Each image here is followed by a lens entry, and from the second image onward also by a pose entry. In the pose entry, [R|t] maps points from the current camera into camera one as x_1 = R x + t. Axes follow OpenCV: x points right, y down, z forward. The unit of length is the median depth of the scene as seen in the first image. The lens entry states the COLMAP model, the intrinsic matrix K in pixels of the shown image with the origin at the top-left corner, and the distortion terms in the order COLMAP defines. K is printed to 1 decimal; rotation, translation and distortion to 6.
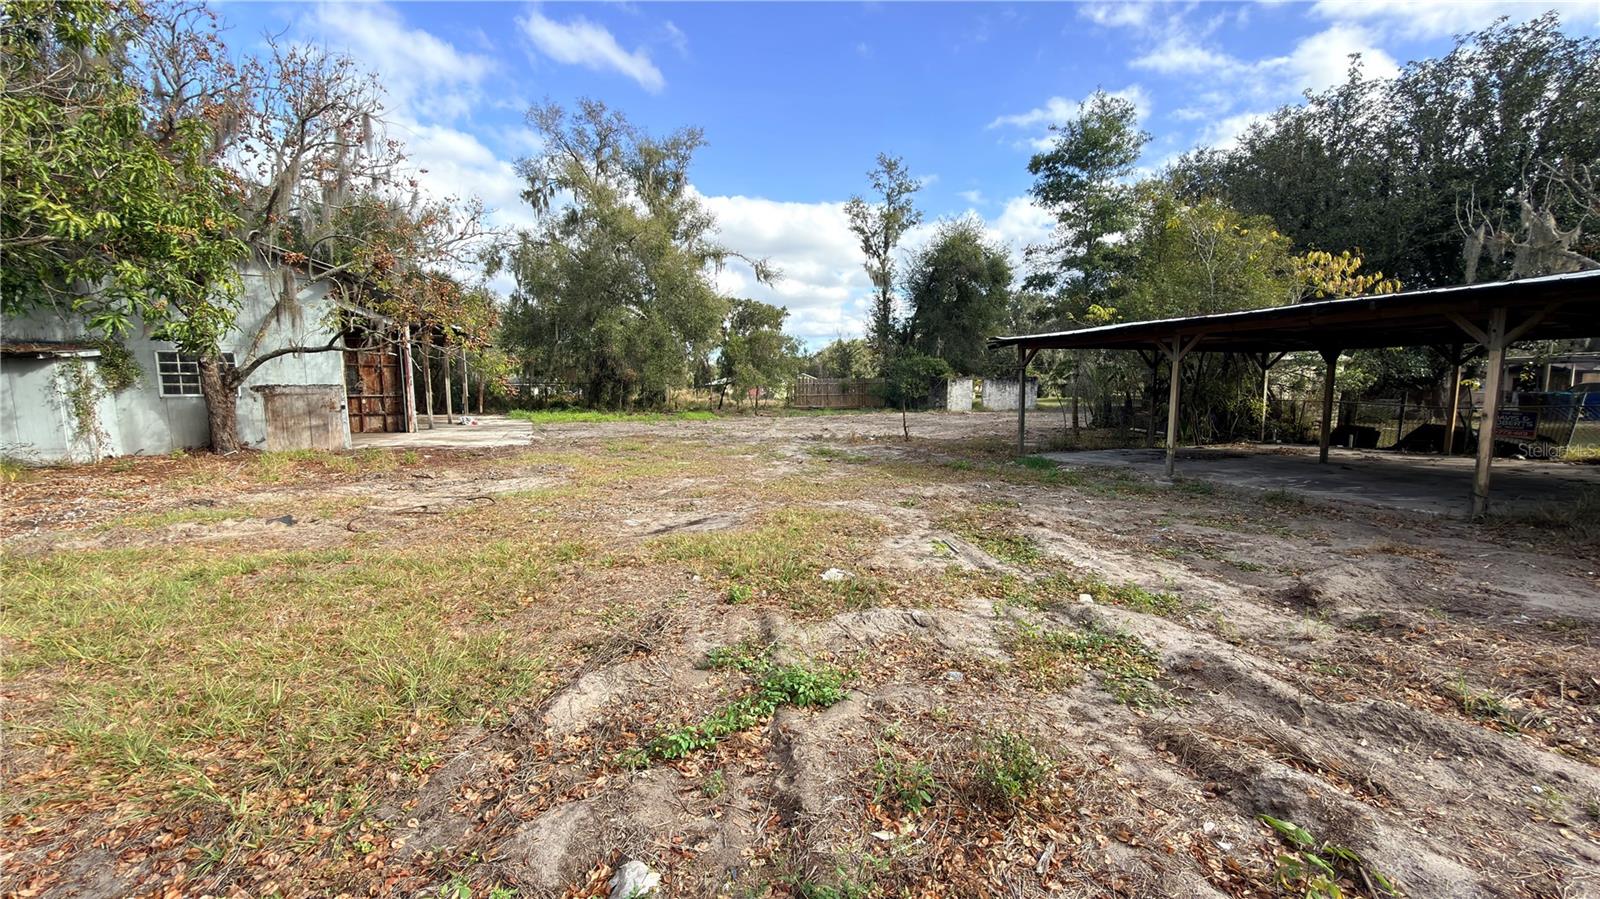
lens RADIAL K [[637.5, 0, 801.0], [0, 637.5, 452.8], [0, 0, 1]] dist [0.000896, -0.000340]
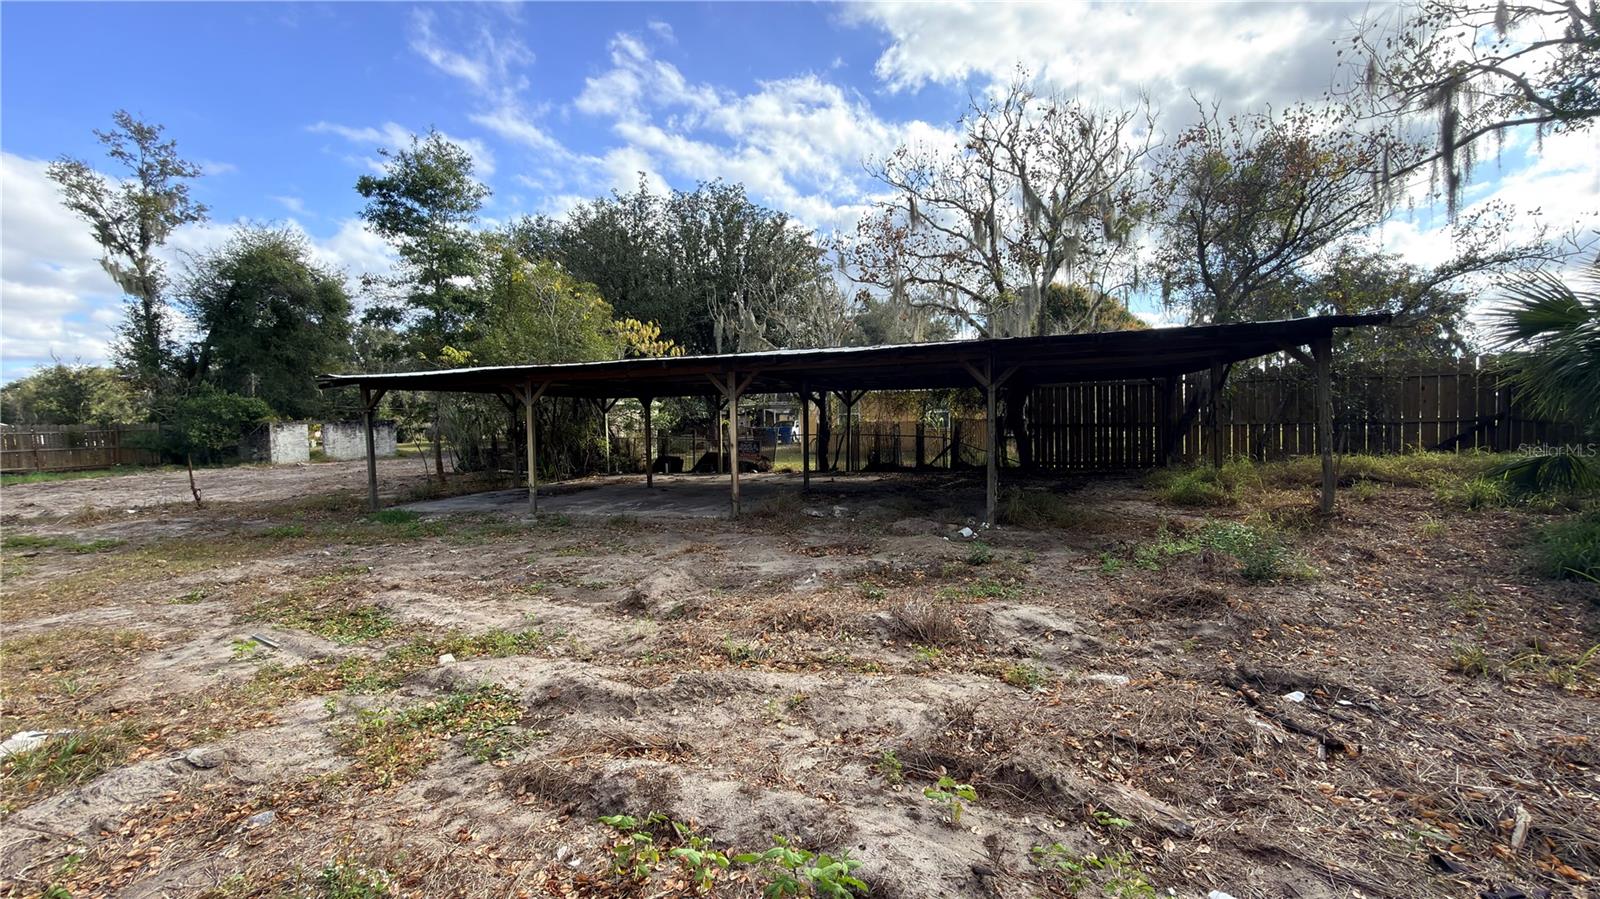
lens RADIAL K [[637.5, 0, 801.0], [0, 637.5, 452.8], [0, 0, 1]] dist [0.000896, -0.000340]
pose [[0.609422, -0.048669, 0.791351, 0.011532], [0.100633, 0.994790, -0.016317, -0.001087], [-0.786433, 0.089580, 0.611145, -0.000667]]
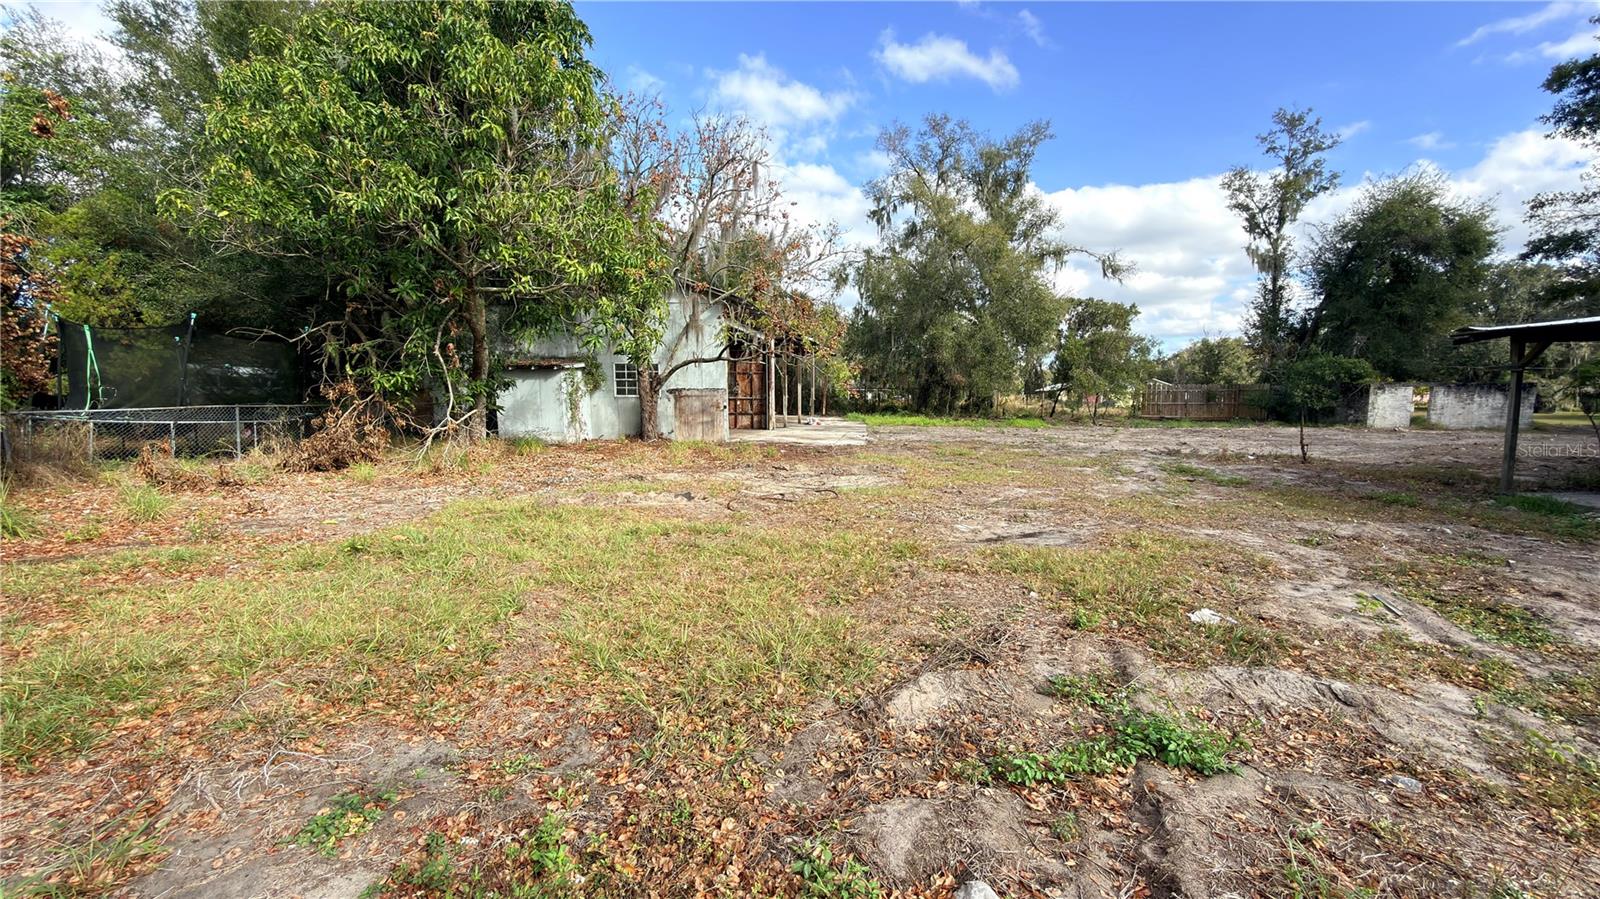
lens RADIAL K [[637.5, 0, 801.0], [0, 637.5, 452.8], [0, 0, 1]] dist [0.000896, -0.000340]
pose [[0.878863, 0.052750, -0.474149, -0.009914], [-0.056998, 0.998360, 0.005420, 0.000639], [0.473657, 0.022262, 0.880428, 0.001283]]
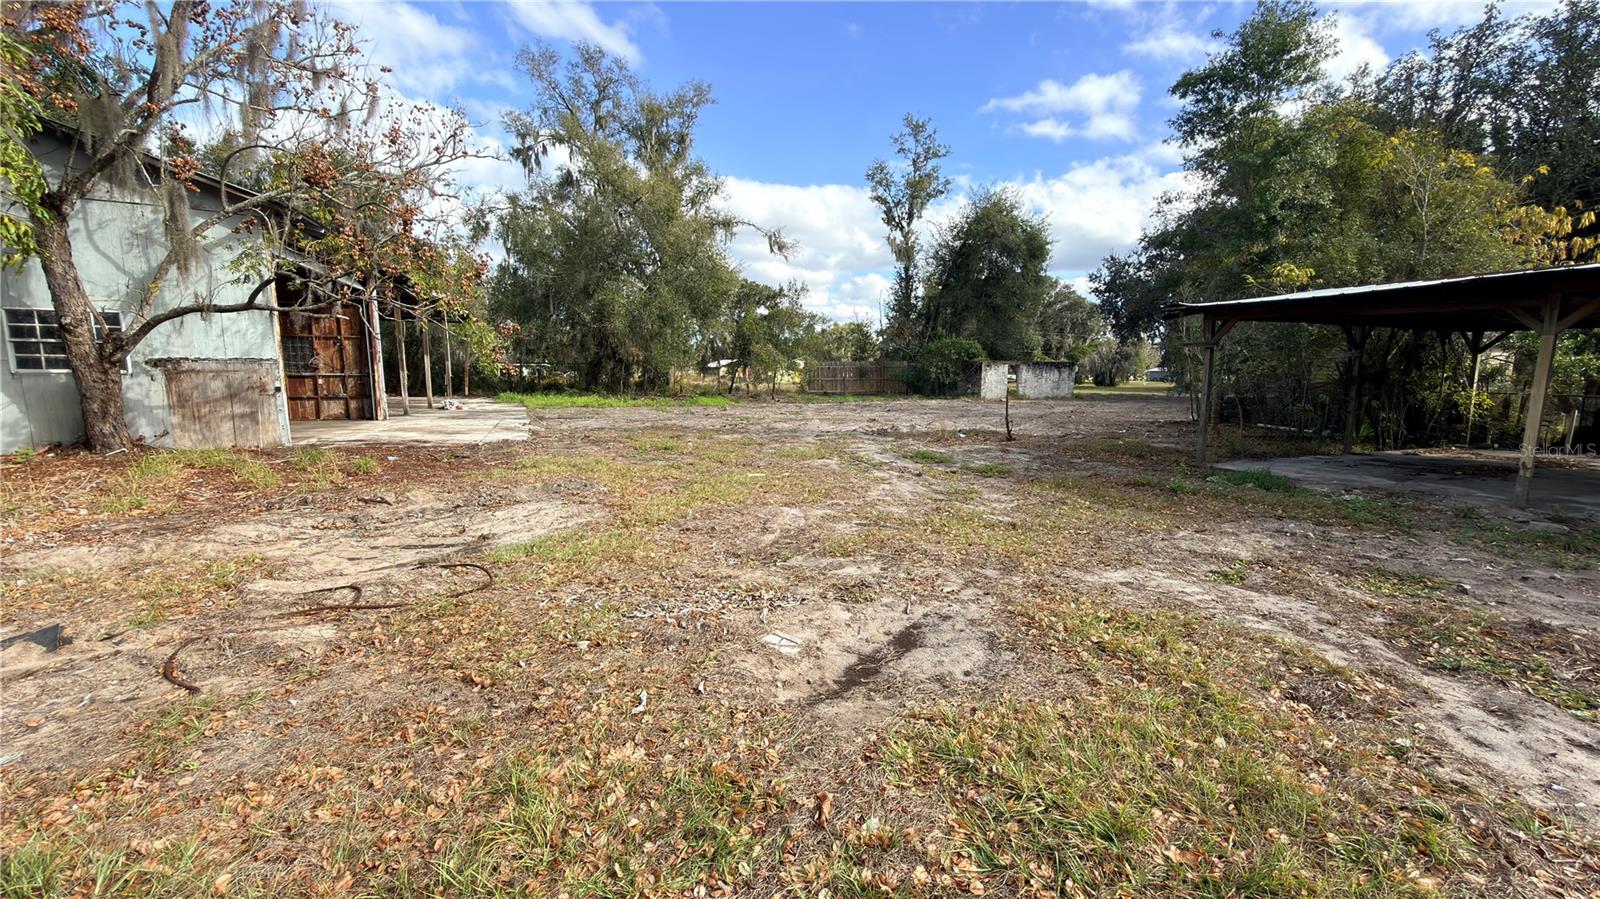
lens RADIAL K [[637.5, 0, 801.0], [0, 637.5, 452.8], [0, 0, 1]] dist [0.000896, -0.000340]
pose [[0.999795, 0.008615, 0.018324, -0.115962], [-0.009073, 0.999645, 0.025067, -0.020707], [-0.018101, -0.025228, 0.999518, 0.231196]]
